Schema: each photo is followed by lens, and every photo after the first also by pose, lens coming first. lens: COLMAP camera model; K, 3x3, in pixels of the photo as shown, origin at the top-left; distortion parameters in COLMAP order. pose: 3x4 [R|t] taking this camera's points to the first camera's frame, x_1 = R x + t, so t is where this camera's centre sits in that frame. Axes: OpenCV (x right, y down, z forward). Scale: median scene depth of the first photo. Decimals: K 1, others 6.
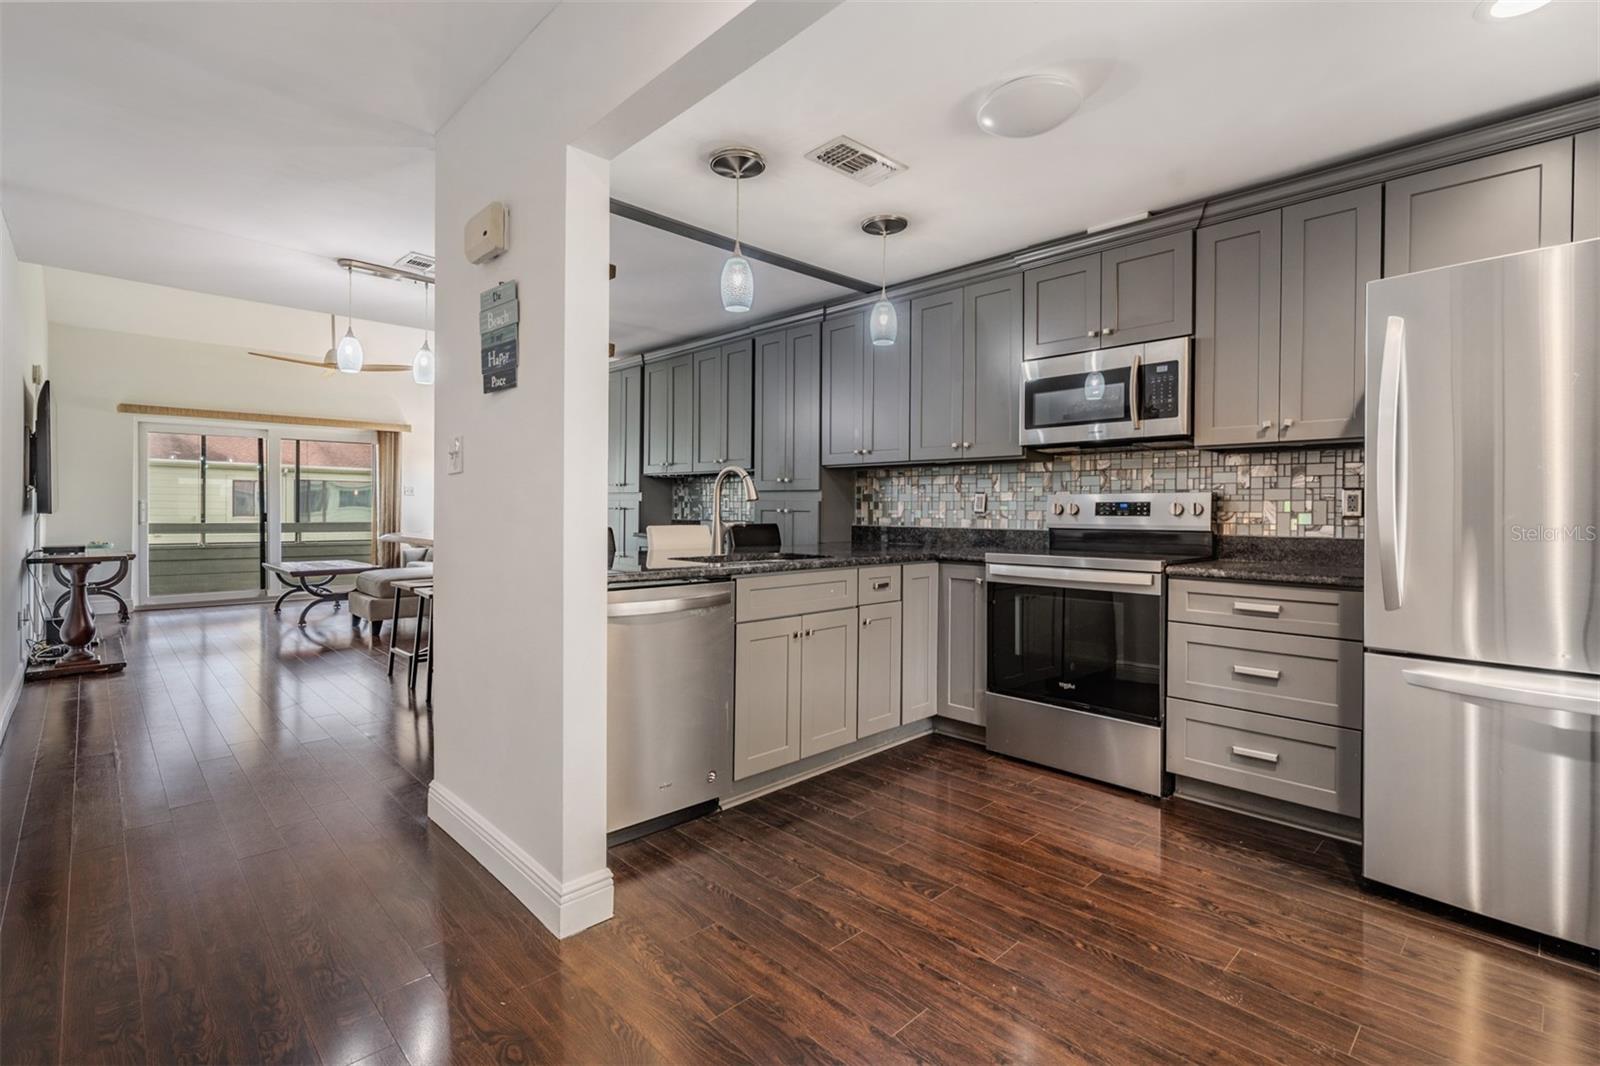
lens RADIAL K [[731.7, 0, 801.7], [0, 731.7, 513.6], [0, 0, 1]] dist [0.001589, -0.000306]
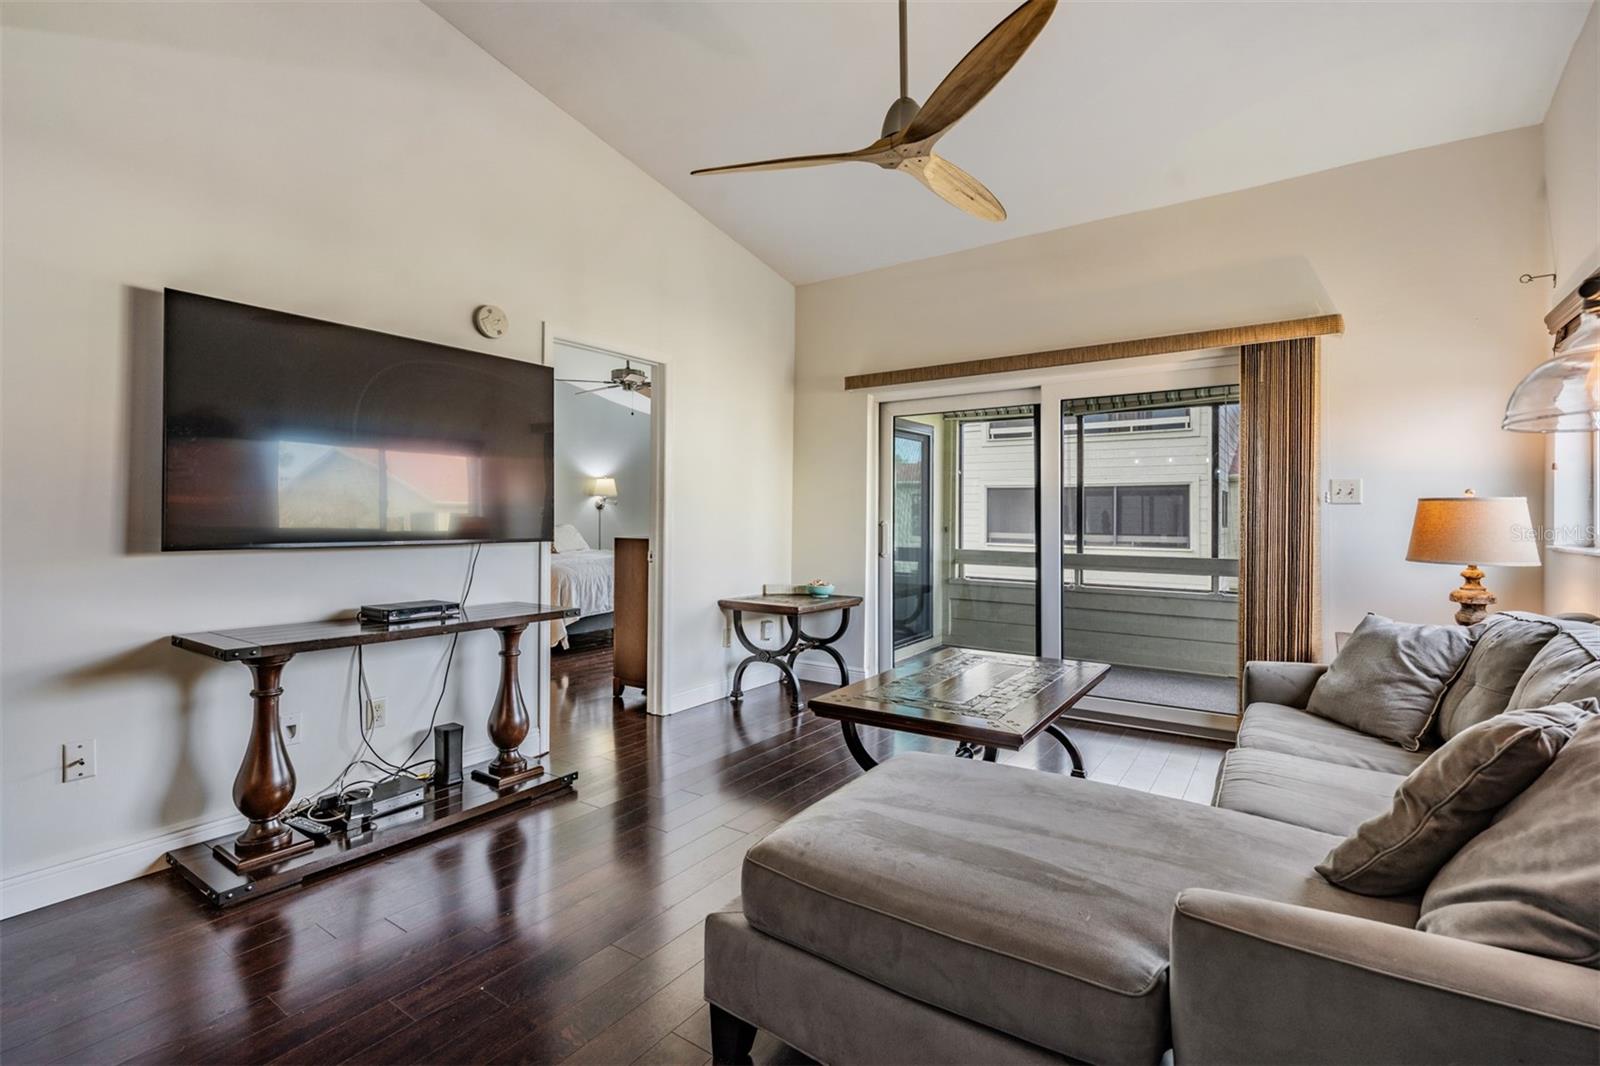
lens RADIAL K [[731.7, 0, 738.5], [0, 731.7, 525.3], [0, 0, 1]] dist [0.001589, -0.000306]
pose [[0.146560, -0.001465, -0.989201, -0.567964], [-0.007456, 0.999969, -0.002586, -0.010164], [0.989174, 0.007754, 0.146545, 1.855920]]
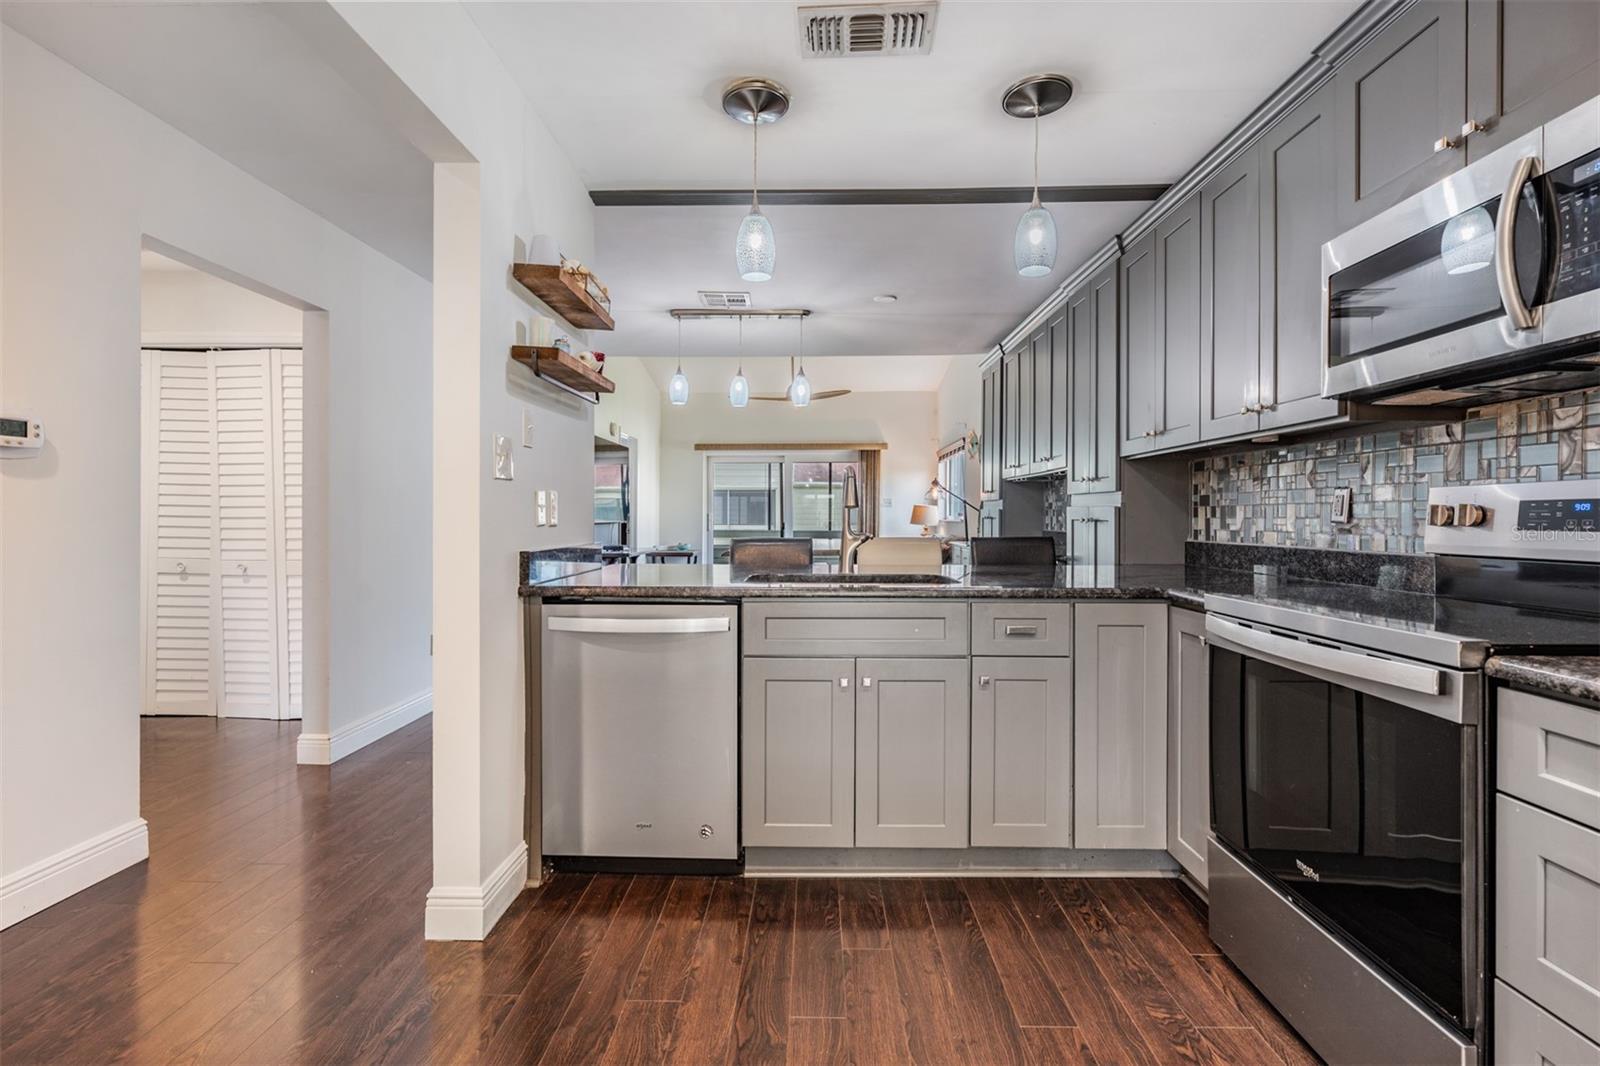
lens RADIAL K [[731.7, 0, 799.1], [0, 731.7, 519.0], [0, 0, 1]] dist [0.001589, -0.000306]
pose [[0.703285, -0.002699, -0.710903, 0.460386], [-0.001413, 0.999986, -0.005194, -0.001033], [0.710907, 0.004657, 0.703271, 0.390279]]
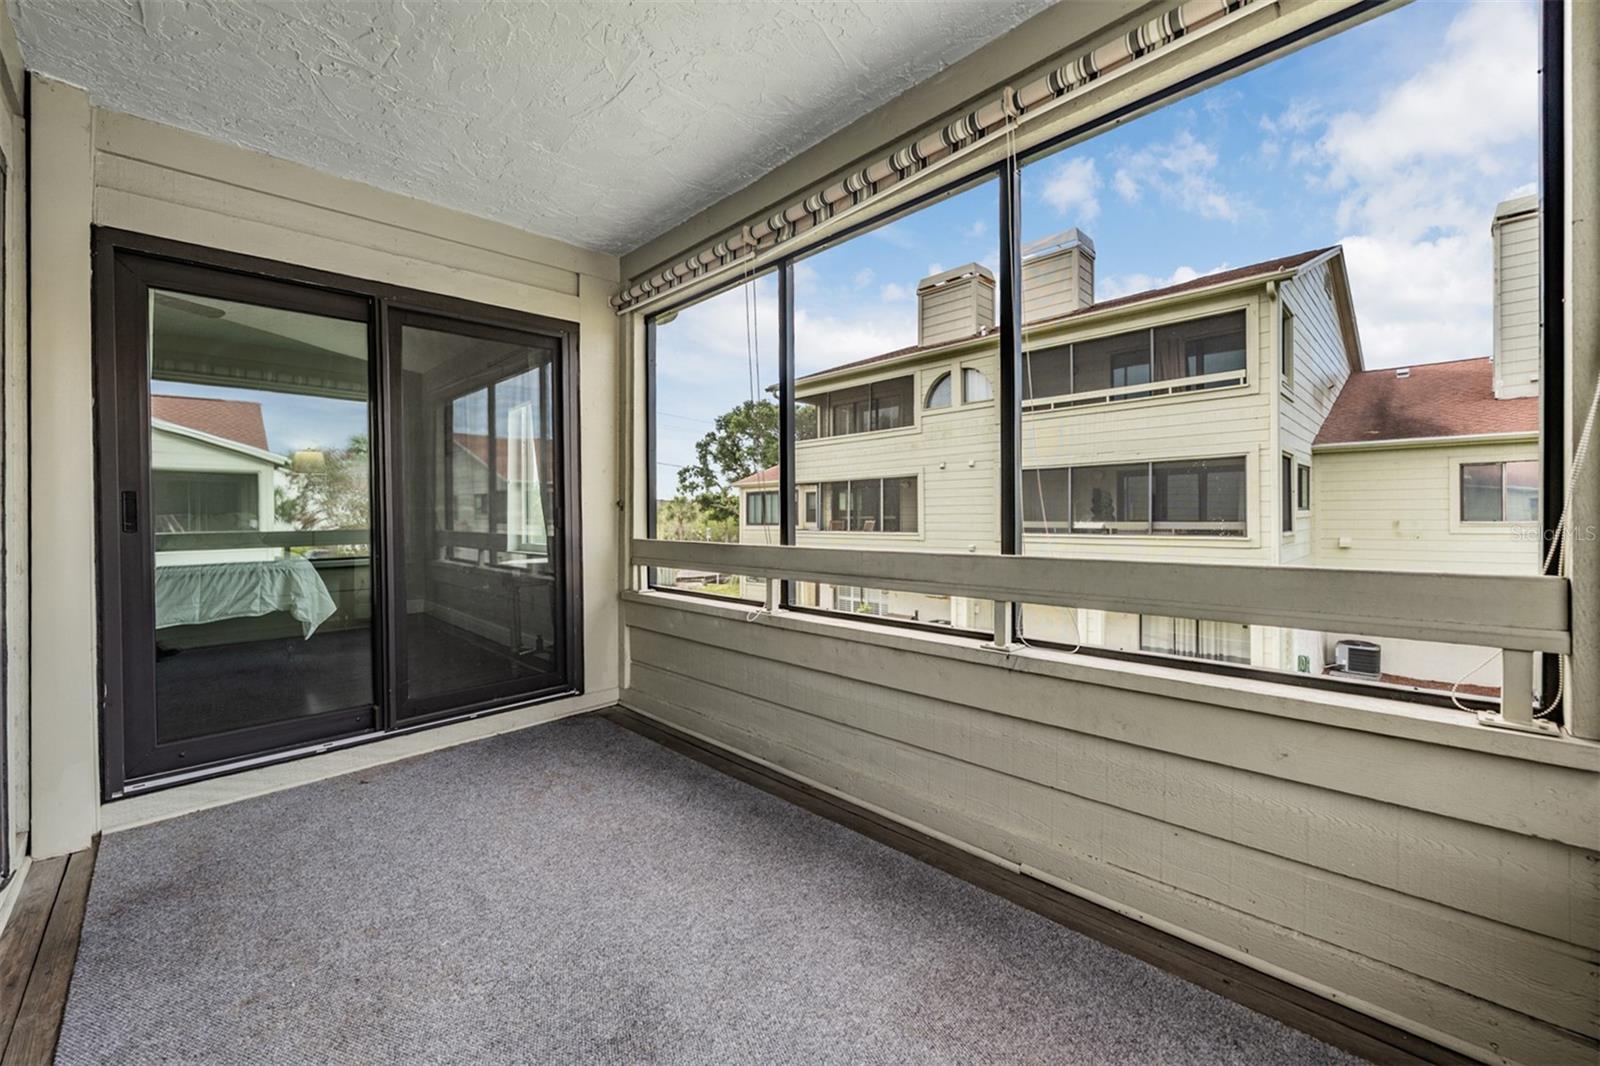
lens RADIAL K [[632.5, 0, 793.8], [0, 632.5, 525.4], [0, 0, 1]] dist [0.001566, 0.000062]
pose [[-0.000234, 0.002594, -0.999997, -1.237945], [0.005628, 0.999981, 0.002592, 0.013919], [0.999984, -0.005627, -0.000249, 2.686960]]
